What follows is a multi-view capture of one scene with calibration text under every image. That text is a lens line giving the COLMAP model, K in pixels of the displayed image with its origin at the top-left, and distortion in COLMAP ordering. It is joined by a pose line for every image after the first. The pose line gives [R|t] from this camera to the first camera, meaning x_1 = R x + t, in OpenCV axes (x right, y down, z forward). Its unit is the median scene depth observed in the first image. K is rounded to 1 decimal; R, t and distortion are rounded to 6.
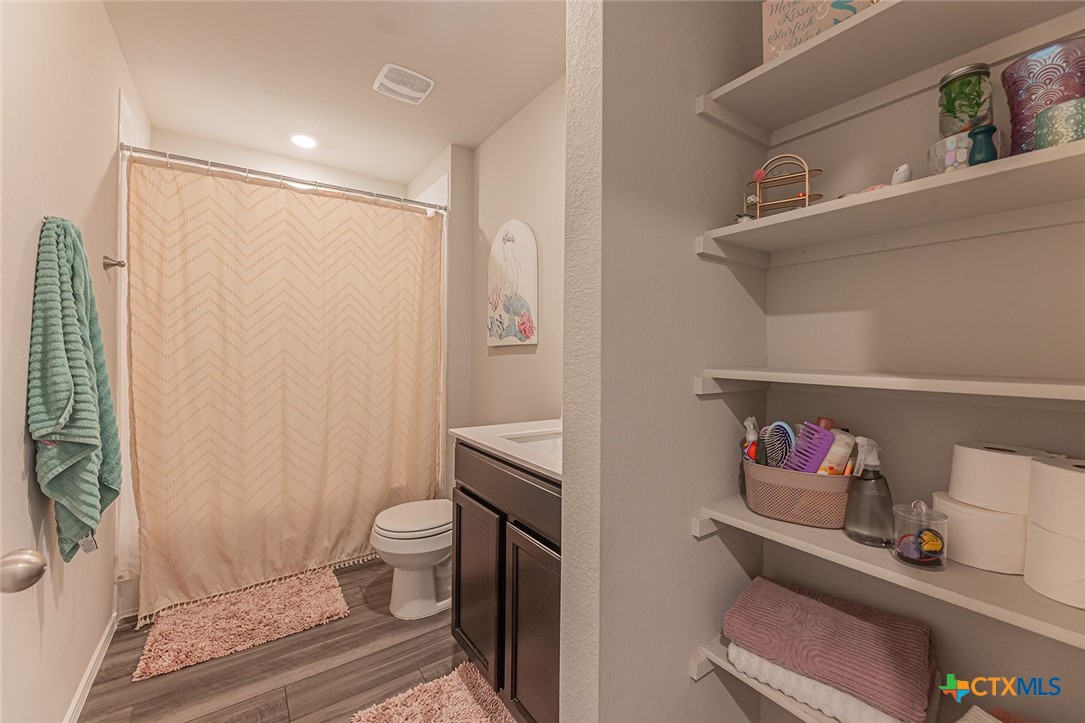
lens RADIAL K [[434.7, 0, 537.7], [0, 434.7, 350.0], [0, 0, 1]] dist [0.003311, -0.004483]
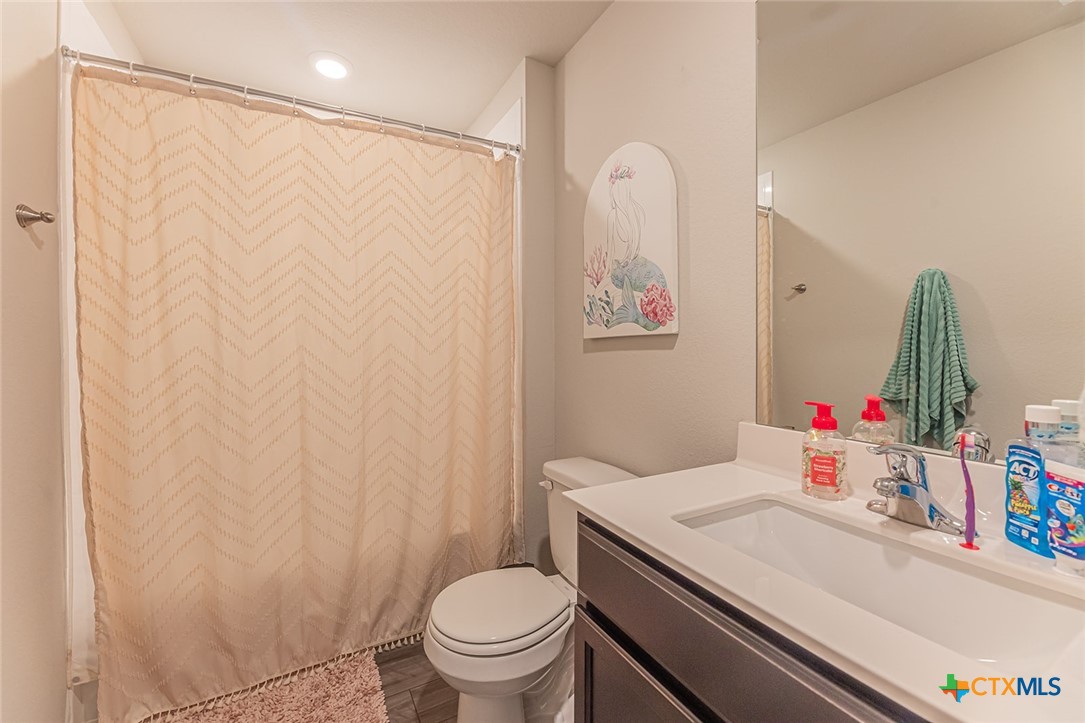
lens RADIAL K [[434.7, 0, 537.7], [0, 434.7, 350.0], [0, 0, 1]] dist [0.003311, -0.004483]
pose [[0.994213, -0.009608, -0.106994, -0.128082], [0.011136, 0.999844, 0.013690, -0.000973], [0.106846, -0.014802, 0.994165, 0.339317]]
